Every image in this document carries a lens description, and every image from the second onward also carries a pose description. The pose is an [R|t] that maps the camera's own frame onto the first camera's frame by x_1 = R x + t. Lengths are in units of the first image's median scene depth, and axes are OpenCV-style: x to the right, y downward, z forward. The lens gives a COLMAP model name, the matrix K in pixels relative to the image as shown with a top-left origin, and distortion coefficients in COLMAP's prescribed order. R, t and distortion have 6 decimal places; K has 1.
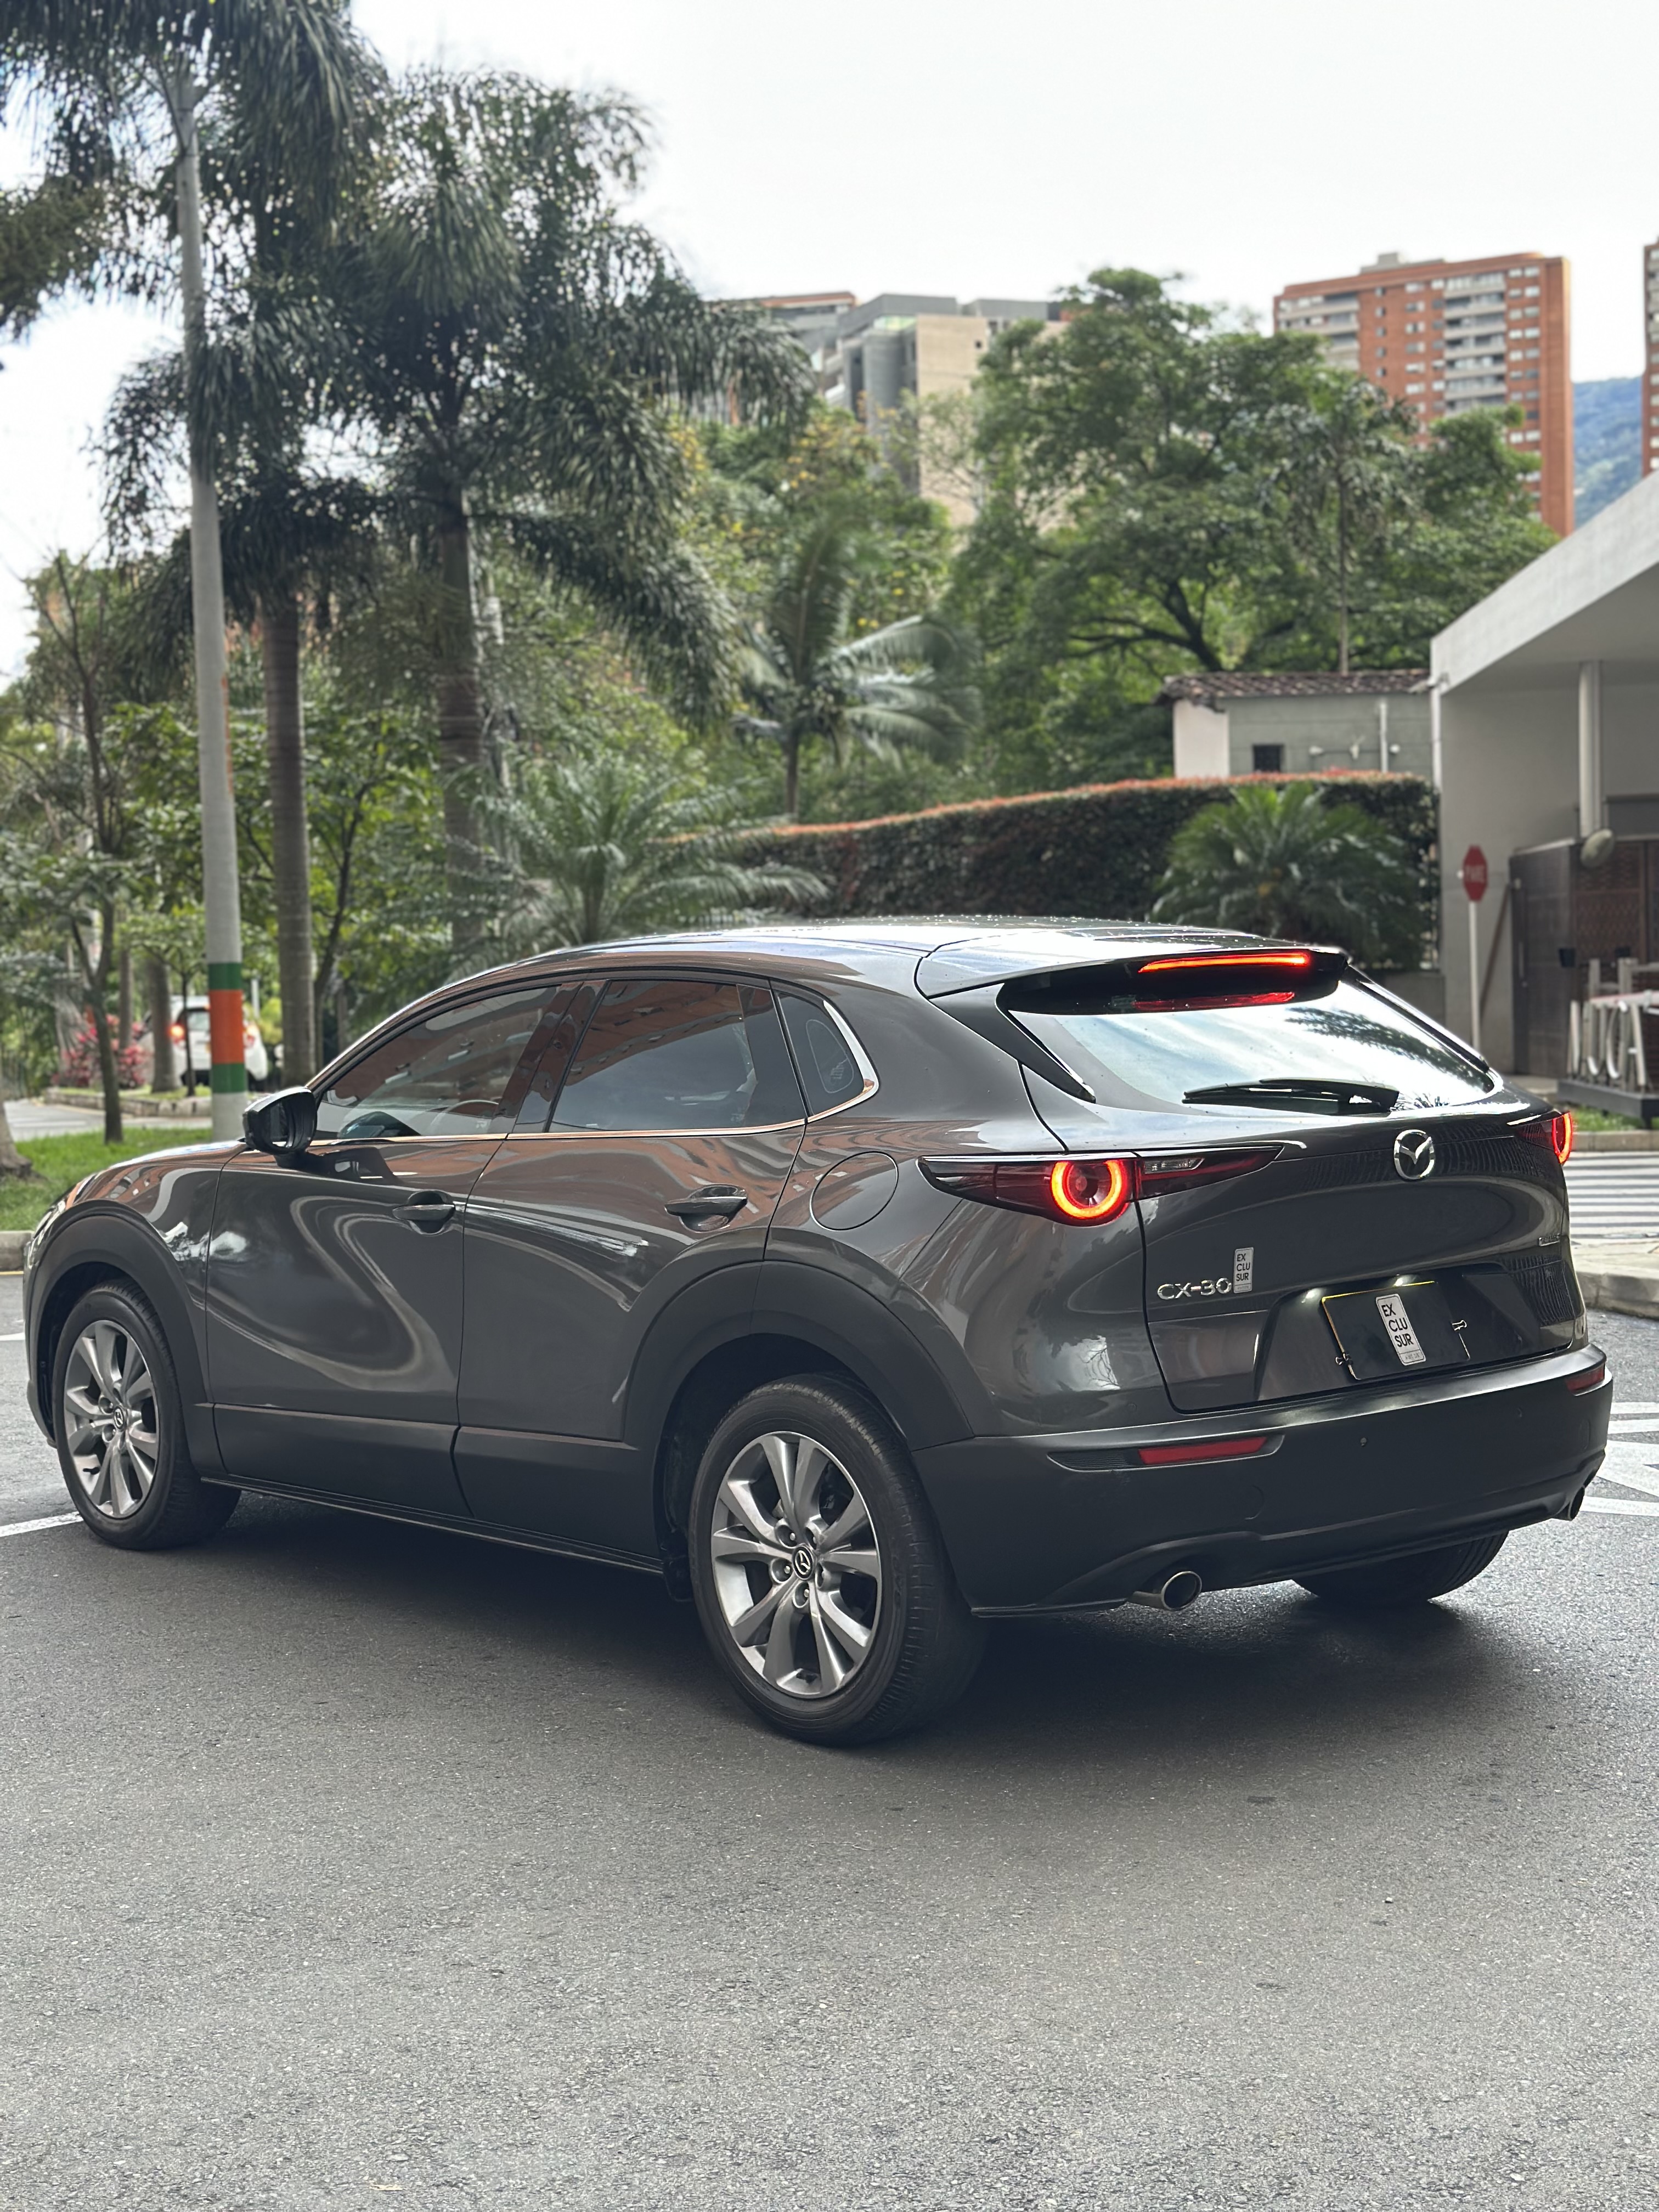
lens RADIAL K [[3097.9, 0, 793.2], [0, 3097.9, 1105.4], [0, 0, 1]] dist [0.171461, 0.027971]
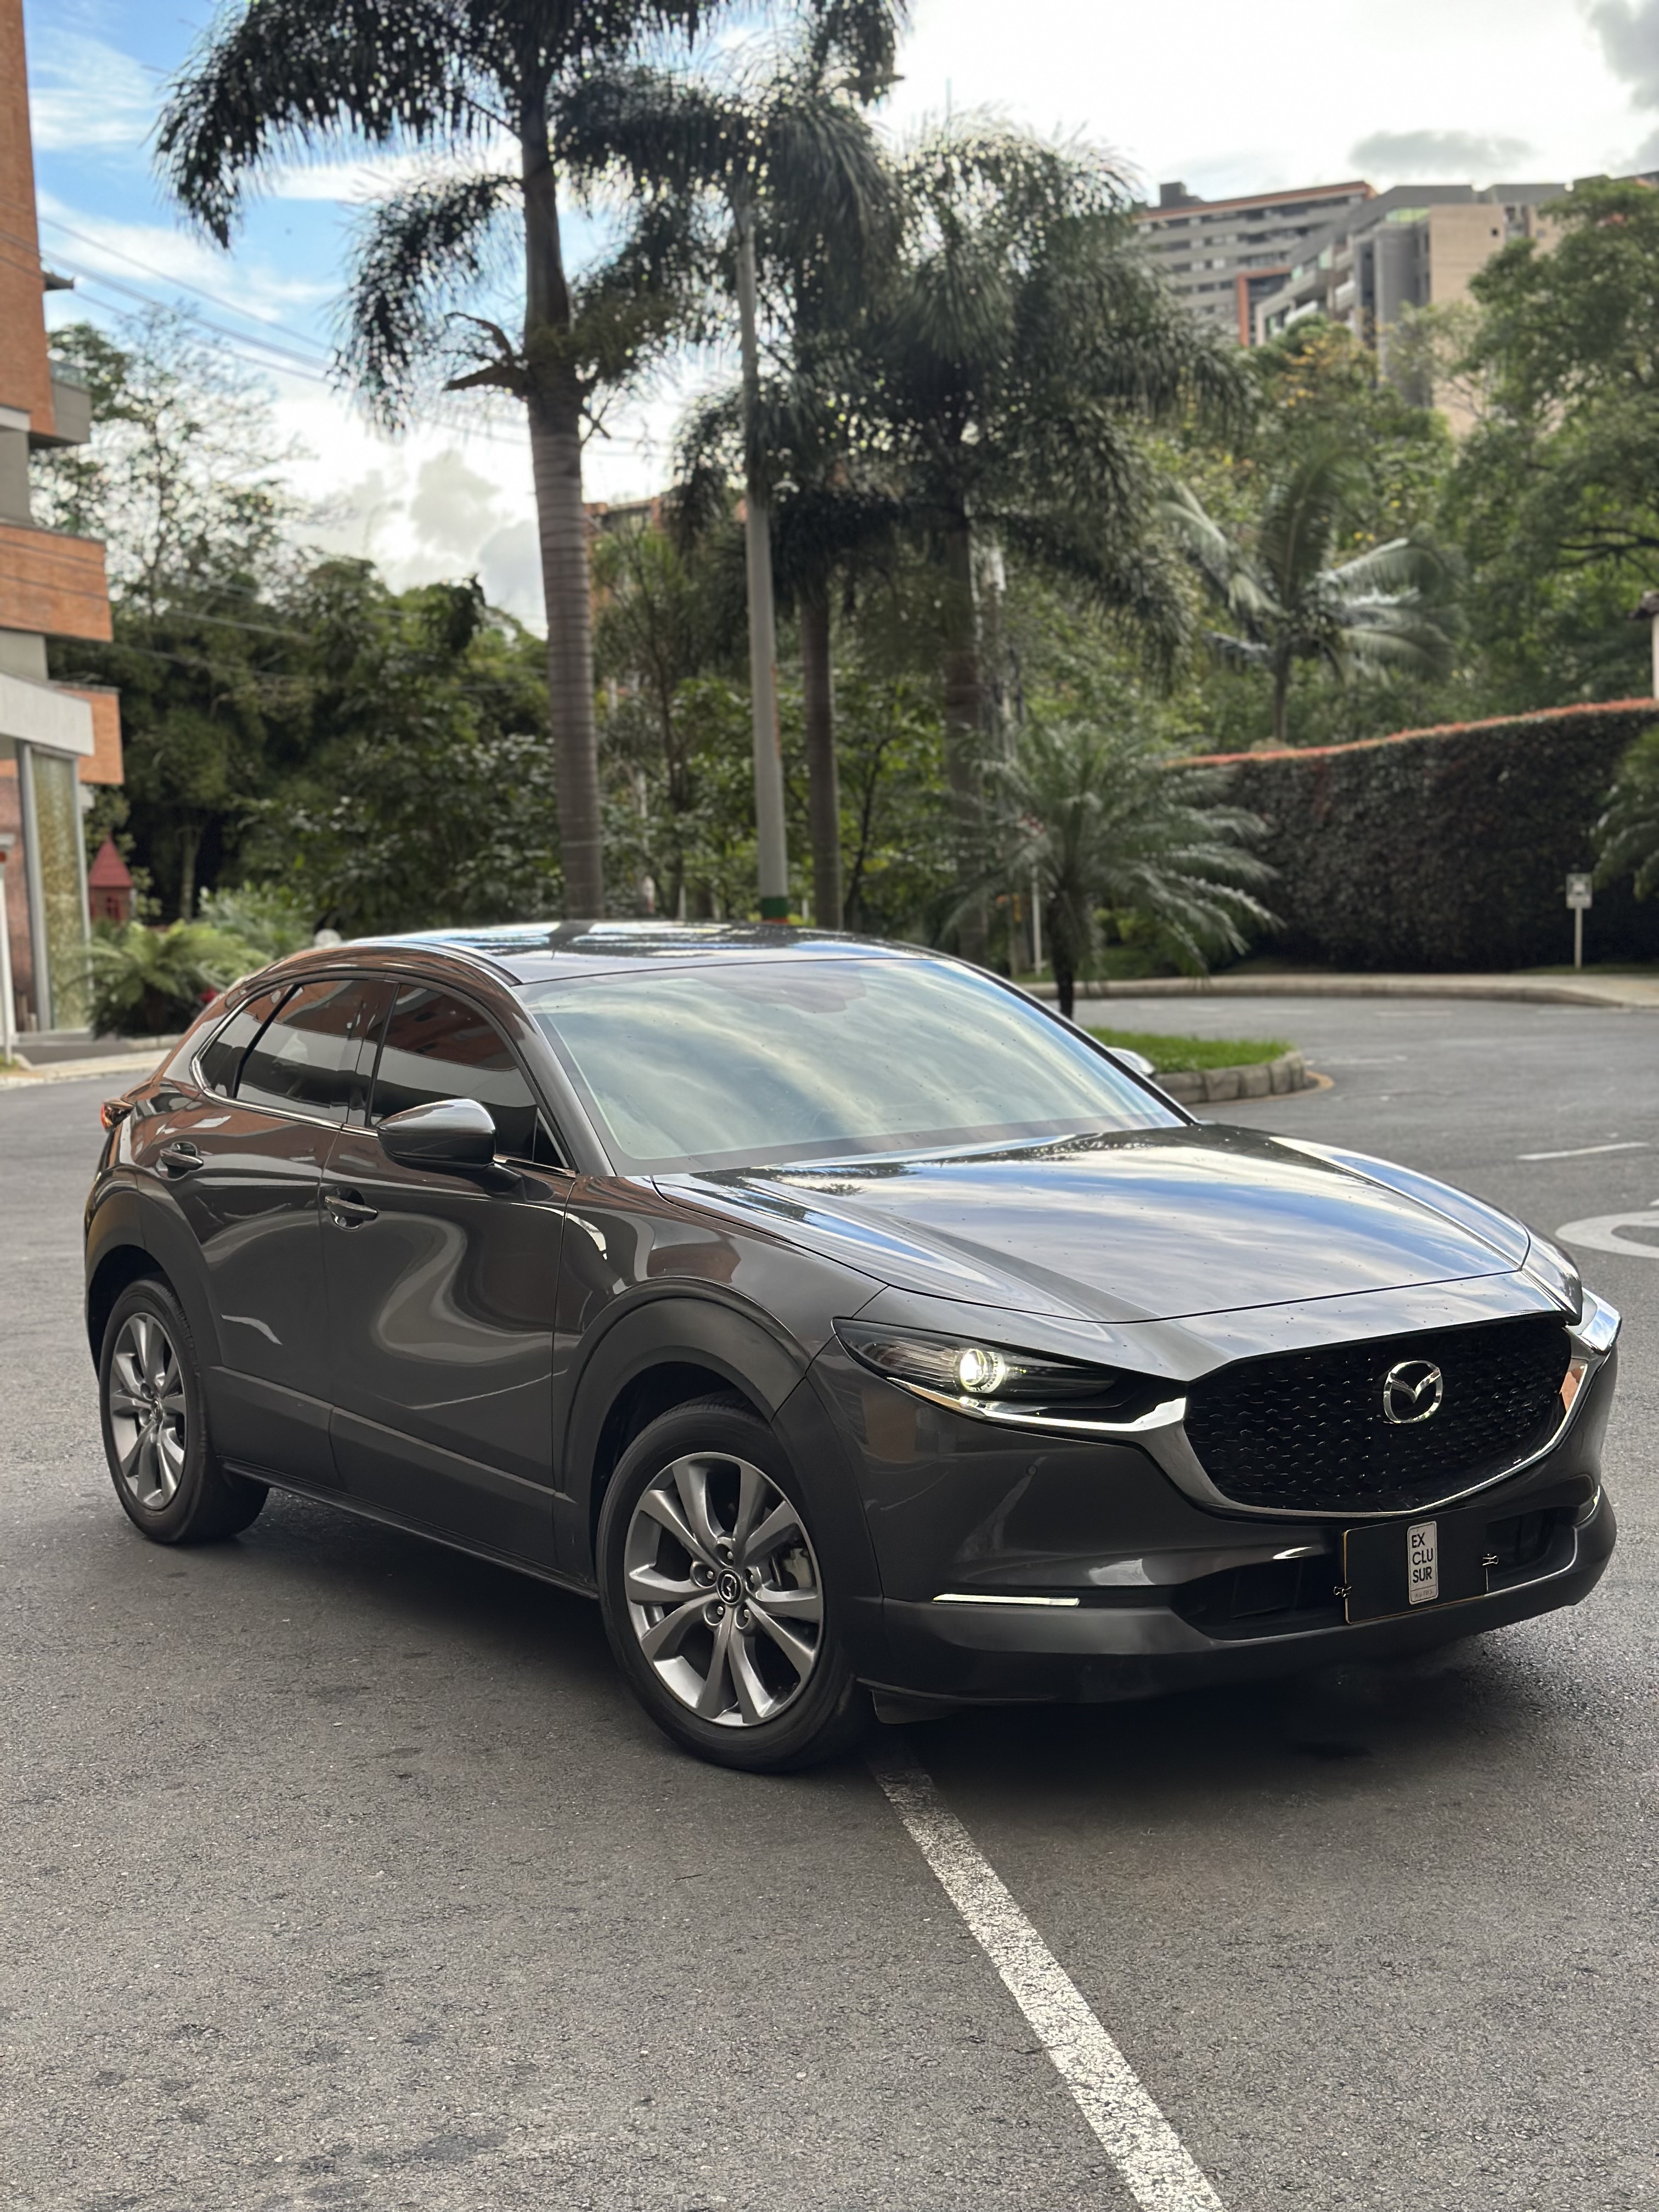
lens RADIAL K [[3097.9, 0, 793.2], [0, 3097.9, 1105.4], [0, 0, 1]] dist [0.171461, 0.027971]
pose [[0.986572, -0.005355, -0.163236, 0.013623], [0.010153, 0.999540, 0.028579, 0.000936], [0.163008, -0.029852, 0.986173, -0.116895]]
